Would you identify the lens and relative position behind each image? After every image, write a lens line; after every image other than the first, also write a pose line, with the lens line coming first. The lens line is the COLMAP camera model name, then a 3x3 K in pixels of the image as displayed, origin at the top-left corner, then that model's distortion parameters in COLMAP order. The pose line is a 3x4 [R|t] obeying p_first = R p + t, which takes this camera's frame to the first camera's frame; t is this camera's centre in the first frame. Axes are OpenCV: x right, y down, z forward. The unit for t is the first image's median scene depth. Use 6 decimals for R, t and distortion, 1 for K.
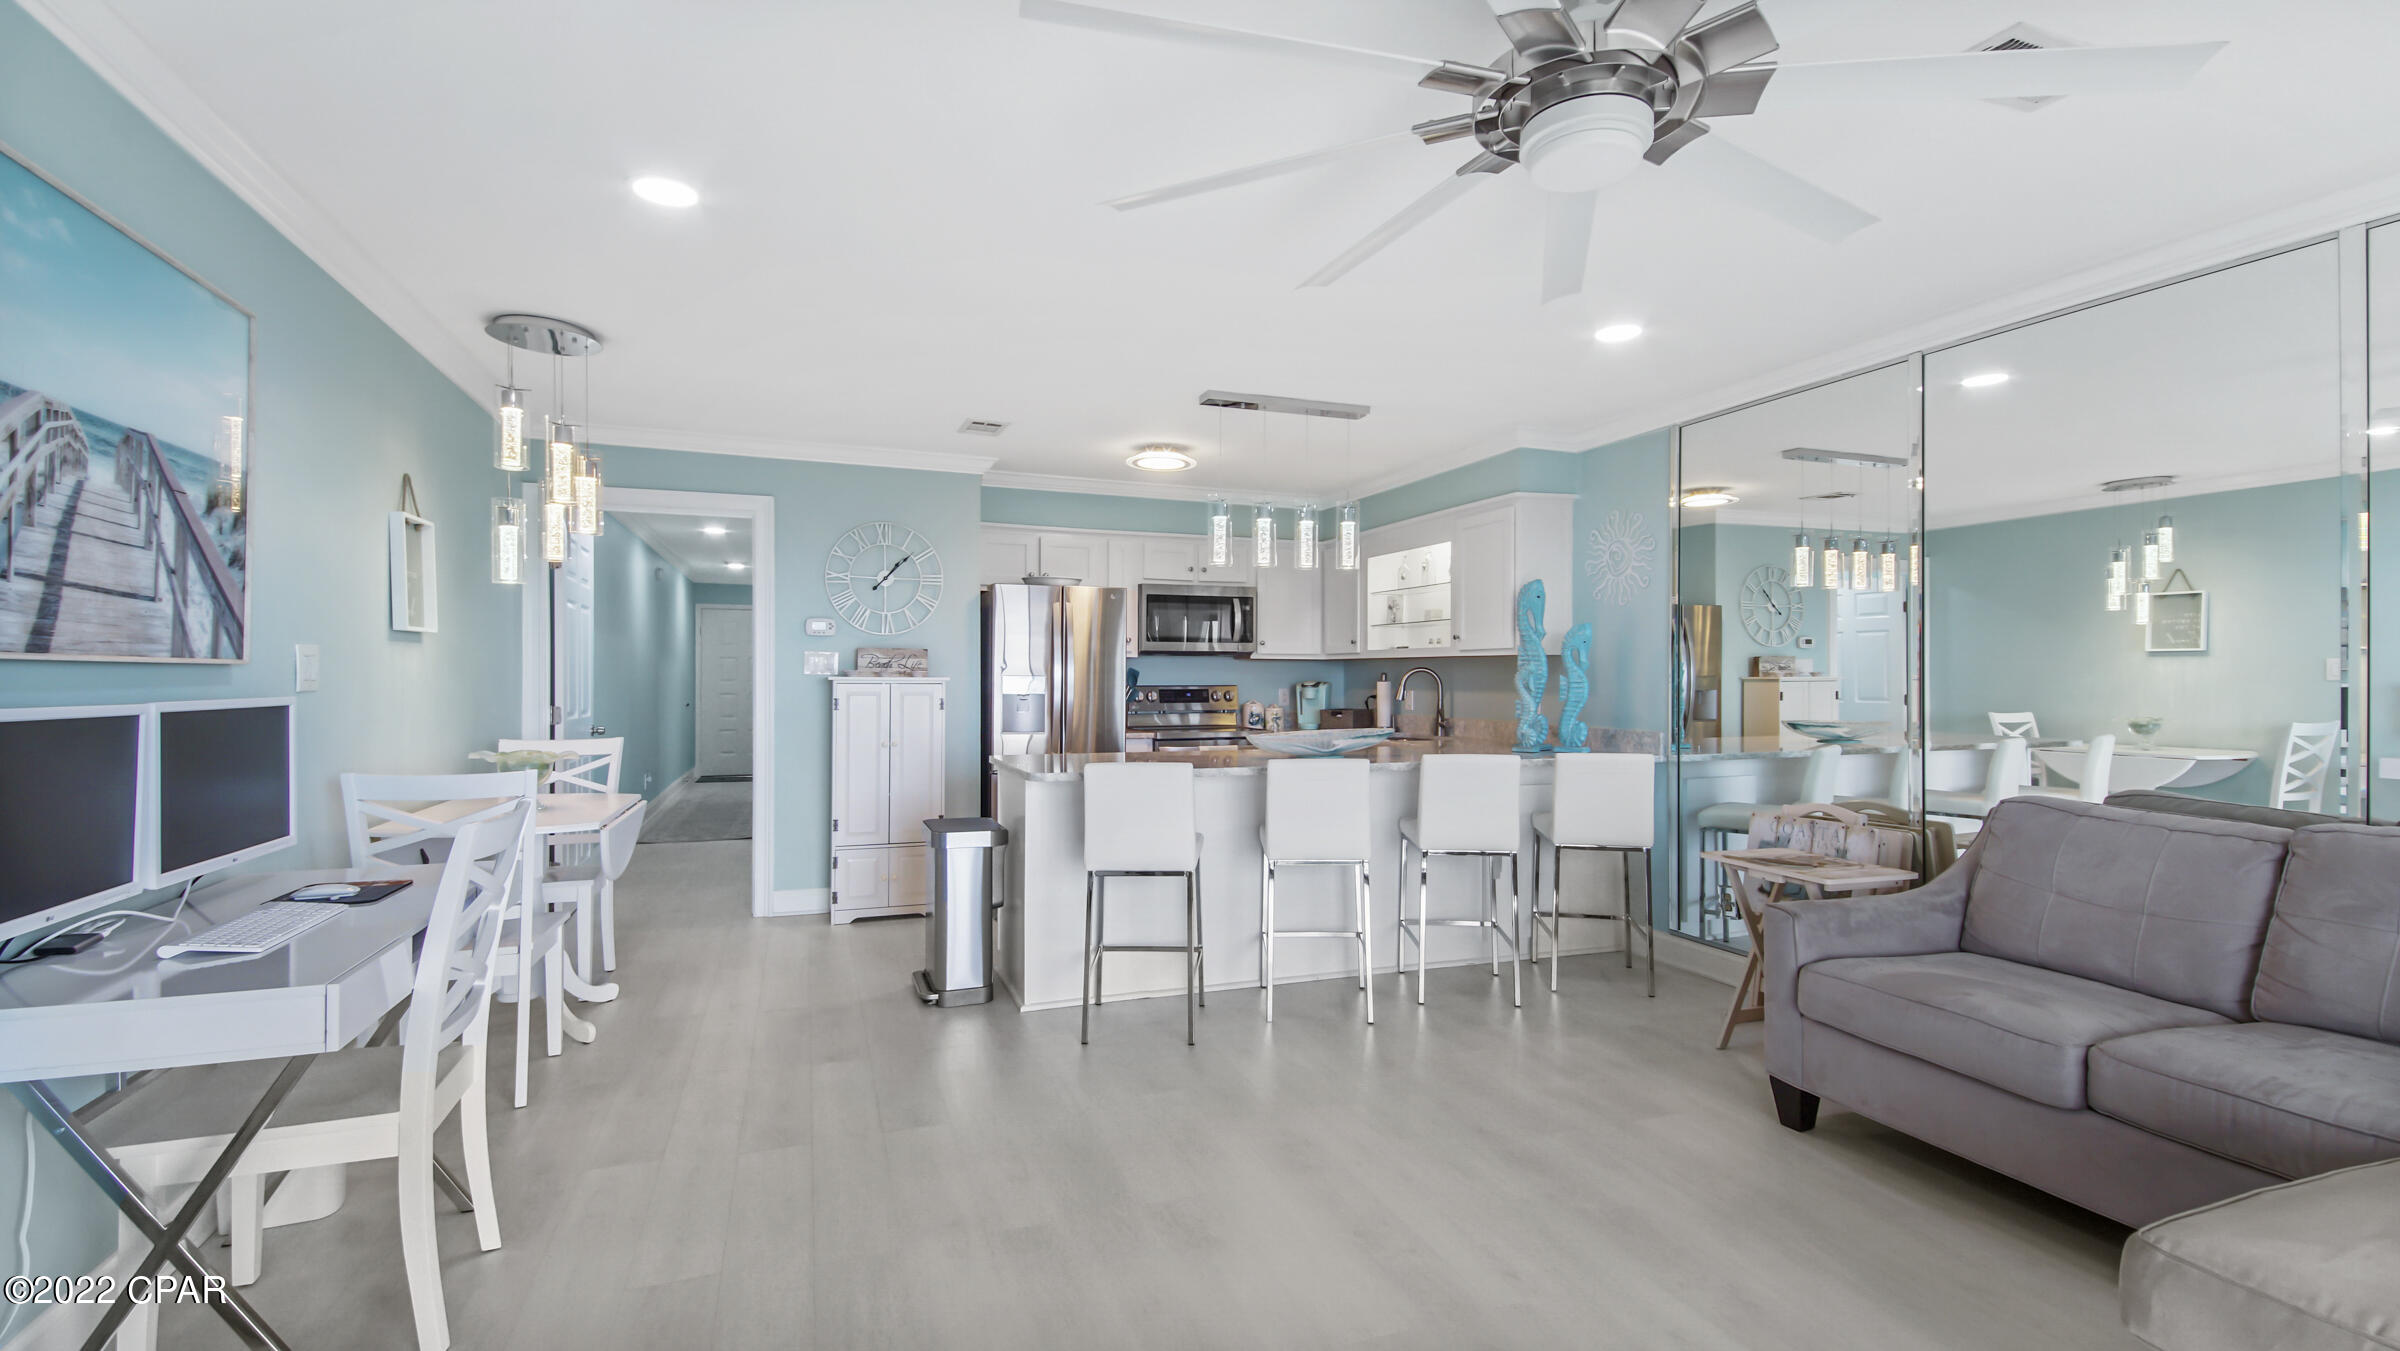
lens RADIAL K [[1080.8, 0, 1208.4], [0, 1080.8, 672.2], [0, 0, 1]] dist [0.041080, -0.010772]
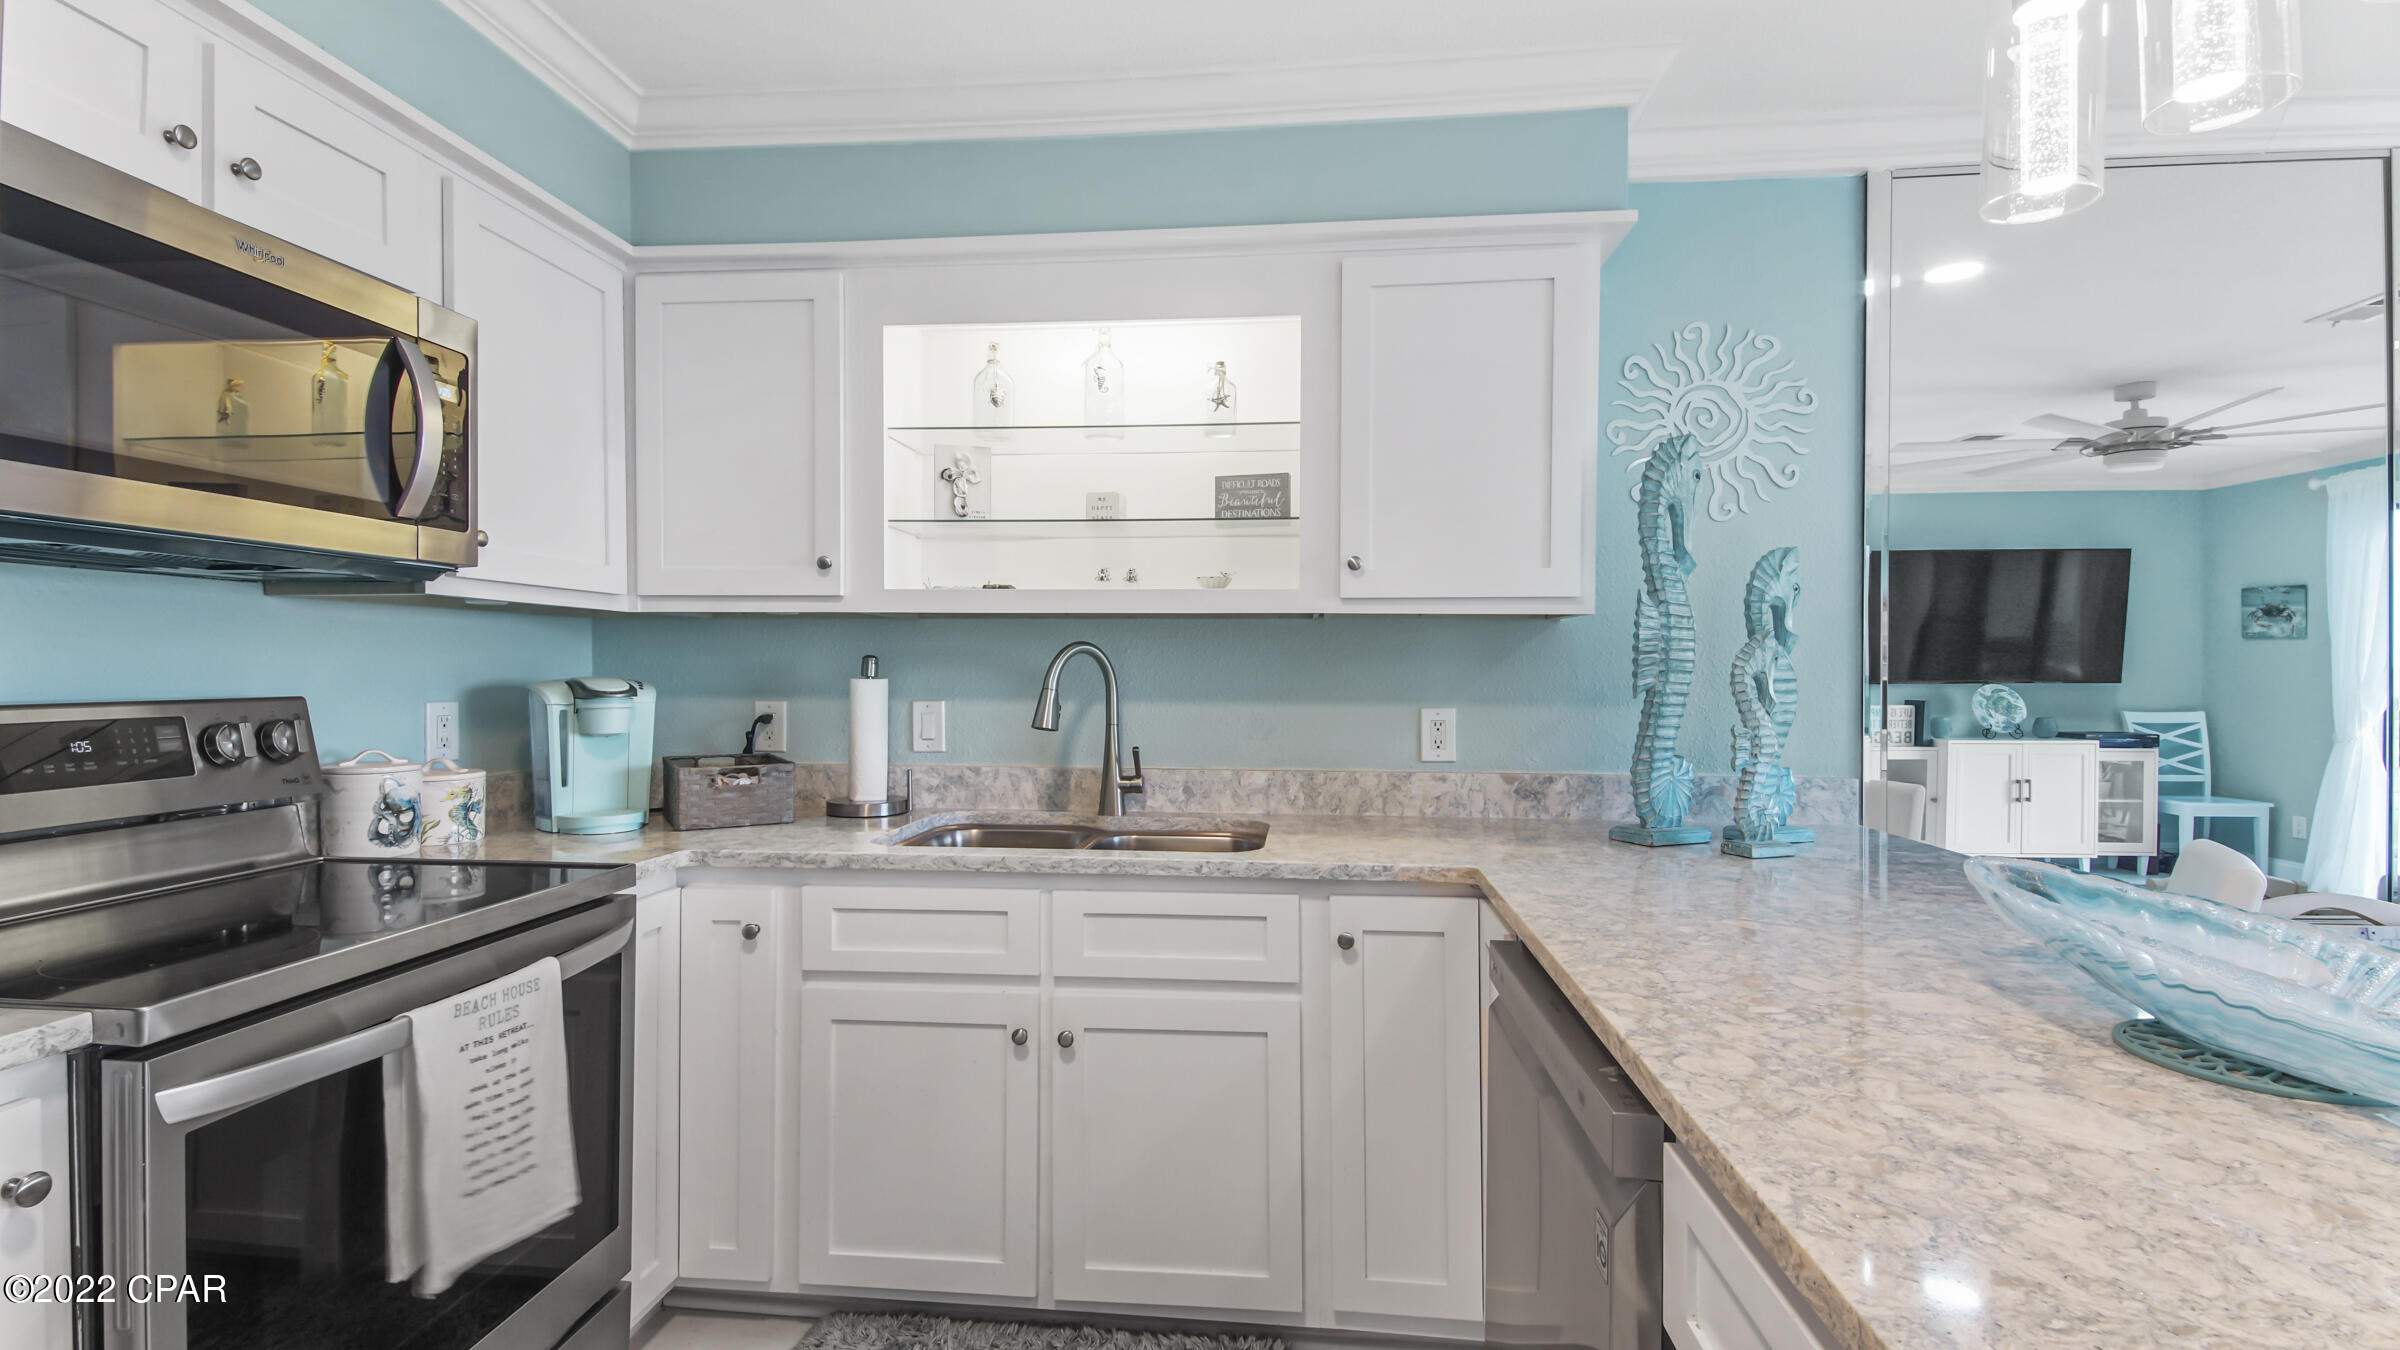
lens RADIAL K [[1092.2, 0, 1200.0], [0, 1092.2, 675.0], [0, 0, 1]] dist [0.030320, -0.000552]
pose [[0.454753, -0.004833, 0.890605, -0.336579], [-0.008879, 0.999911, 0.009959, 0.007813], [-0.890574, -0.012437, 0.454669, 2.083957]]
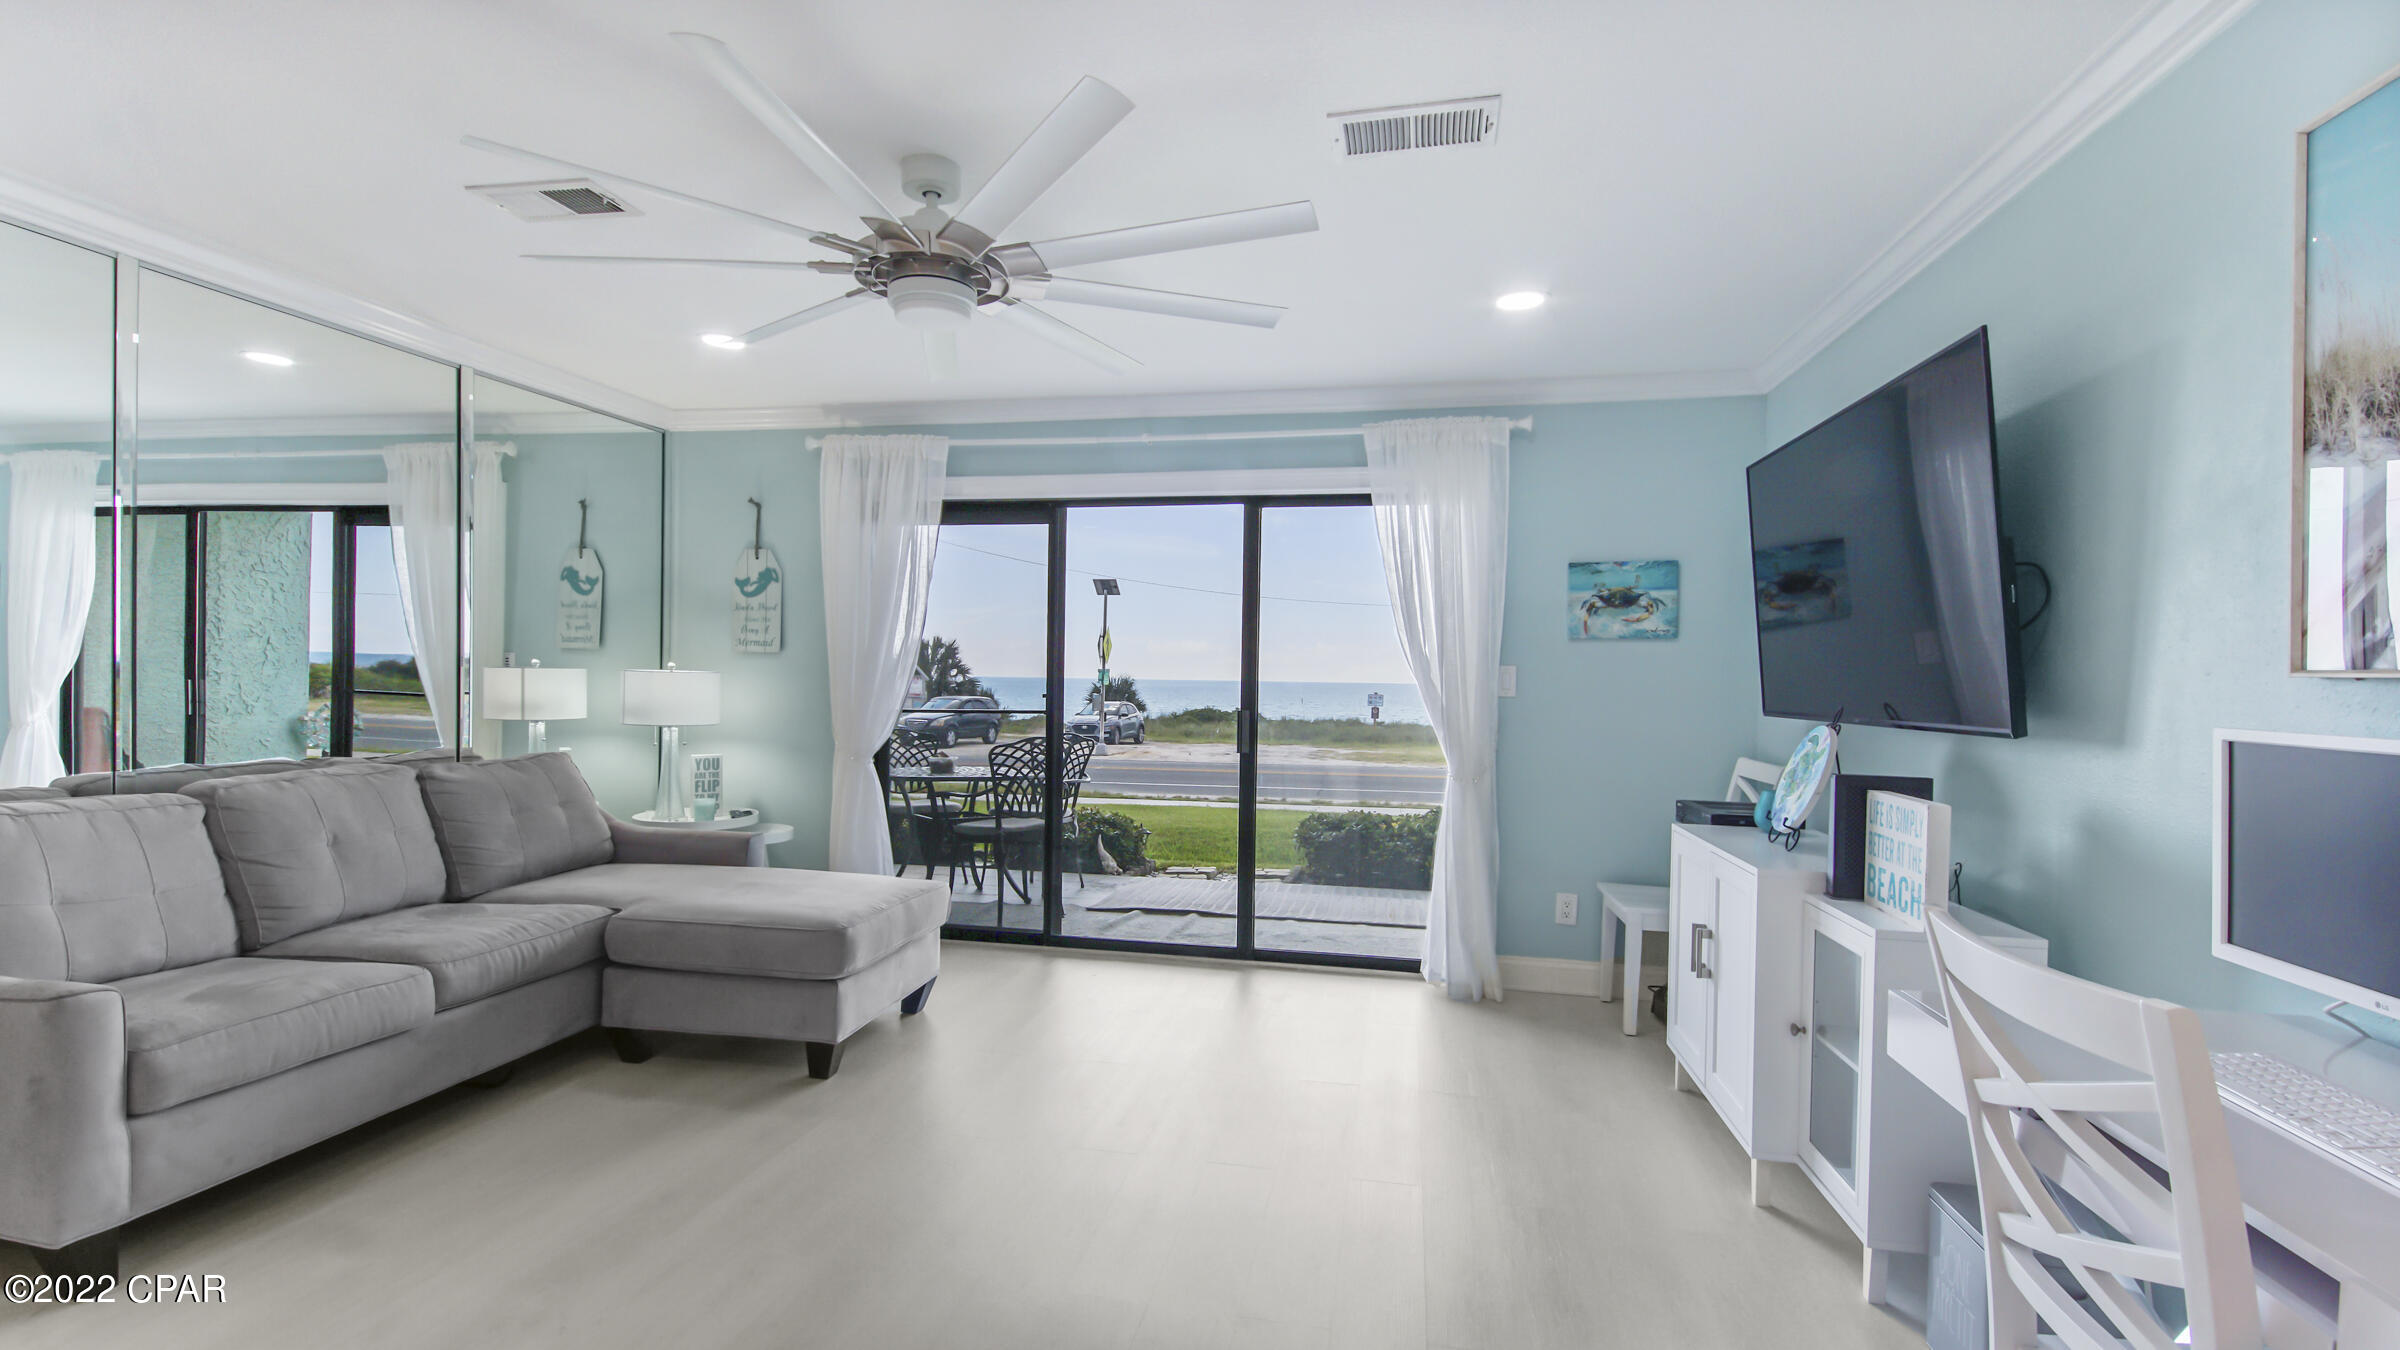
lens RADIAL K [[1056.2, 0, 1179.0], [0, 1056.2, 696.4], [0, 0, 1]] dist [0.045141, -0.024018]
pose [[-0.840389, -0.026466, 0.541336, -0.534219], [-0.020958, 0.999647, 0.016337, 0.005105], [-0.541578, 0.002384, -0.840647, 1.544579]]
